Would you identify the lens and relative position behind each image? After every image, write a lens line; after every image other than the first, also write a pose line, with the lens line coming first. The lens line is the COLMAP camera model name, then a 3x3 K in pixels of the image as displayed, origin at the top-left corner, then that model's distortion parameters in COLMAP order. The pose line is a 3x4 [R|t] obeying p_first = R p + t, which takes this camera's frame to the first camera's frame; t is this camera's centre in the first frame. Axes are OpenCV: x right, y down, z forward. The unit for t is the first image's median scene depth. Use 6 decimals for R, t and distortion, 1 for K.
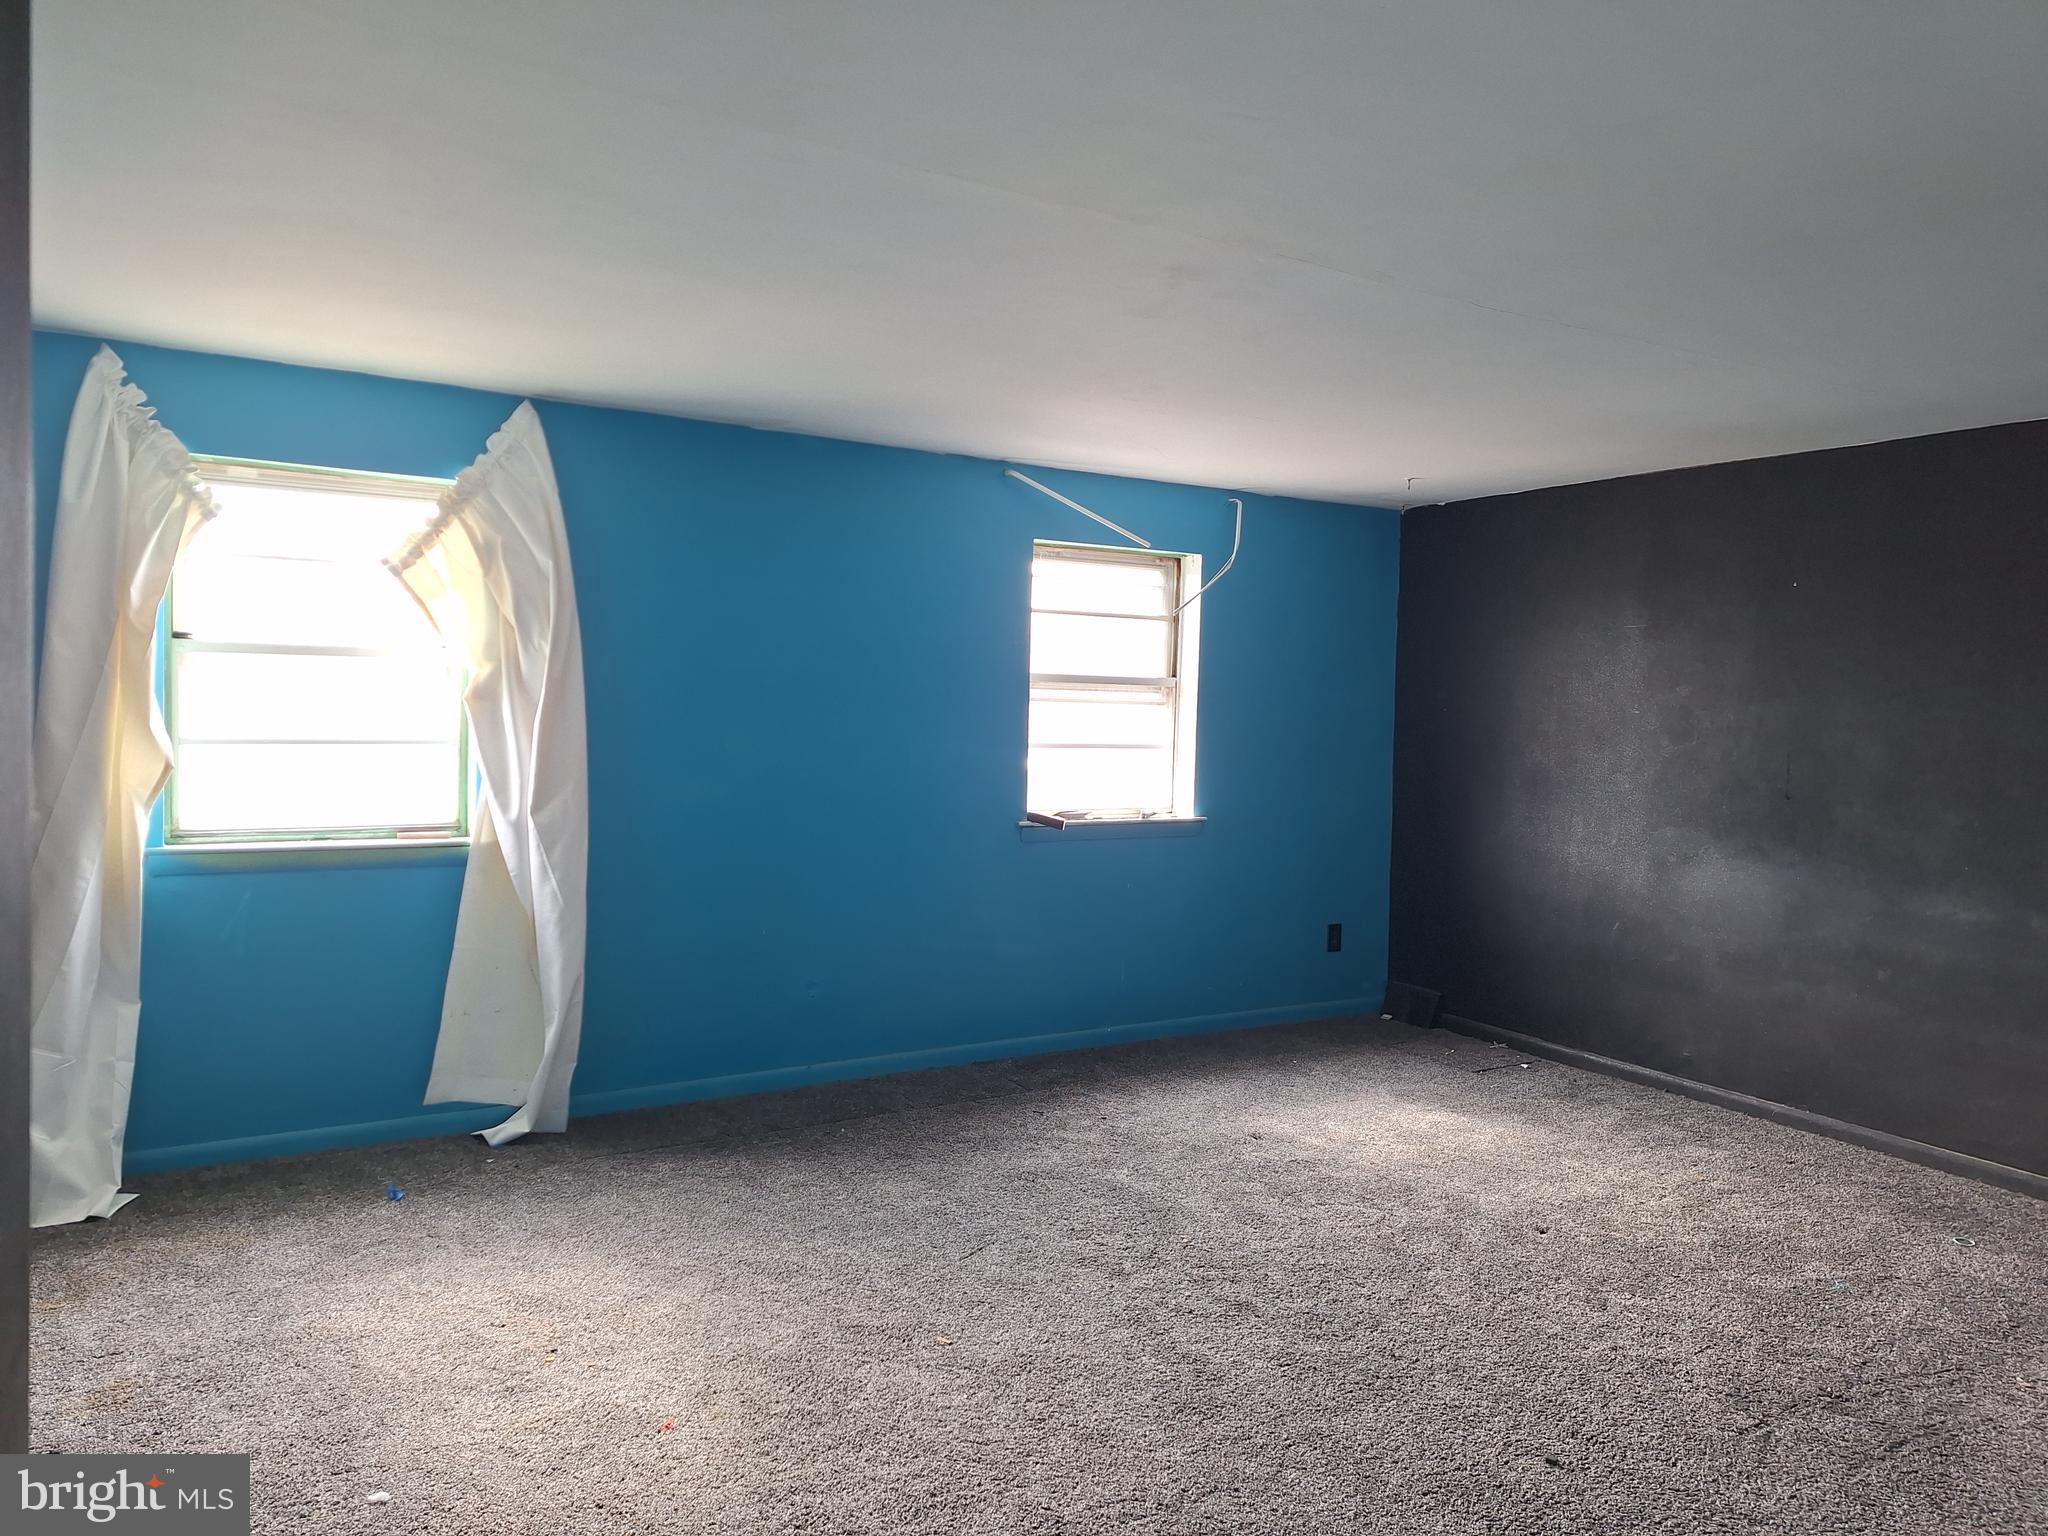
lens RADIAL K [[1397.5, 0, 1018.6], [0, 1397.5, 750.9], [0, 0, 1]] dist [0.045273, -0.049233]
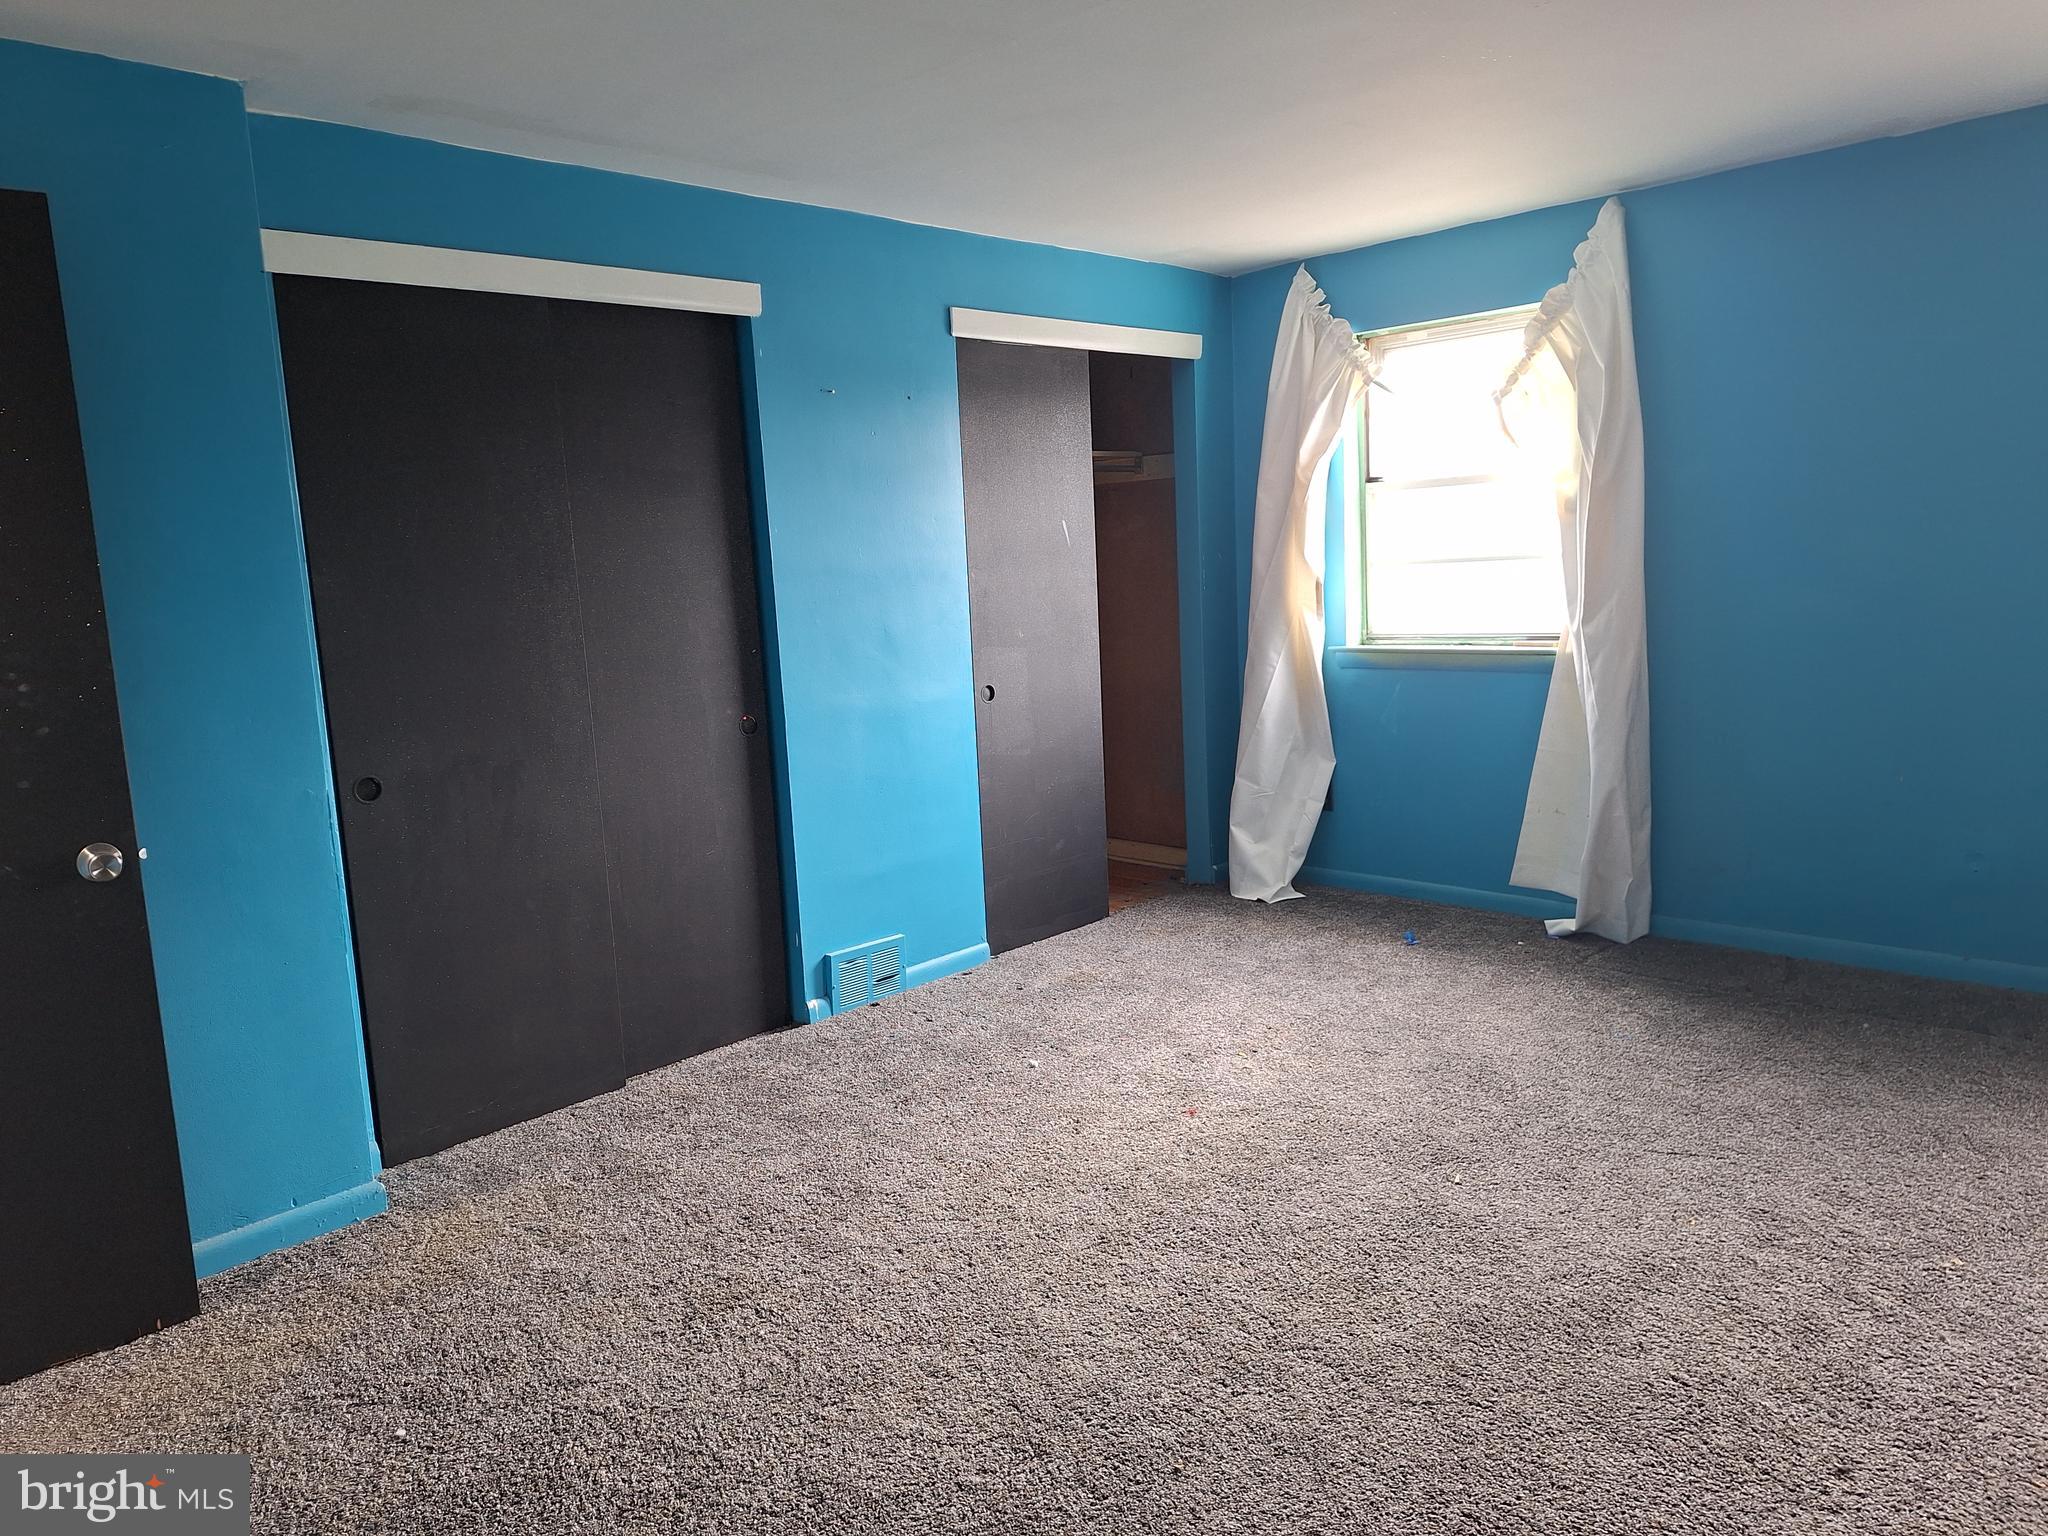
lens RADIAL K [[1397.5, 0, 1024.1], [0, 1397.5, 766.8], [0, 0, 1]] dist [0.045273, -0.049233]
pose [[0.244625, 0.109939, -0.963365, 0.542149], [0.021016, 0.992717, 0.118625, 0.017106], [0.969390, -0.049265, 0.240533, 0.356520]]
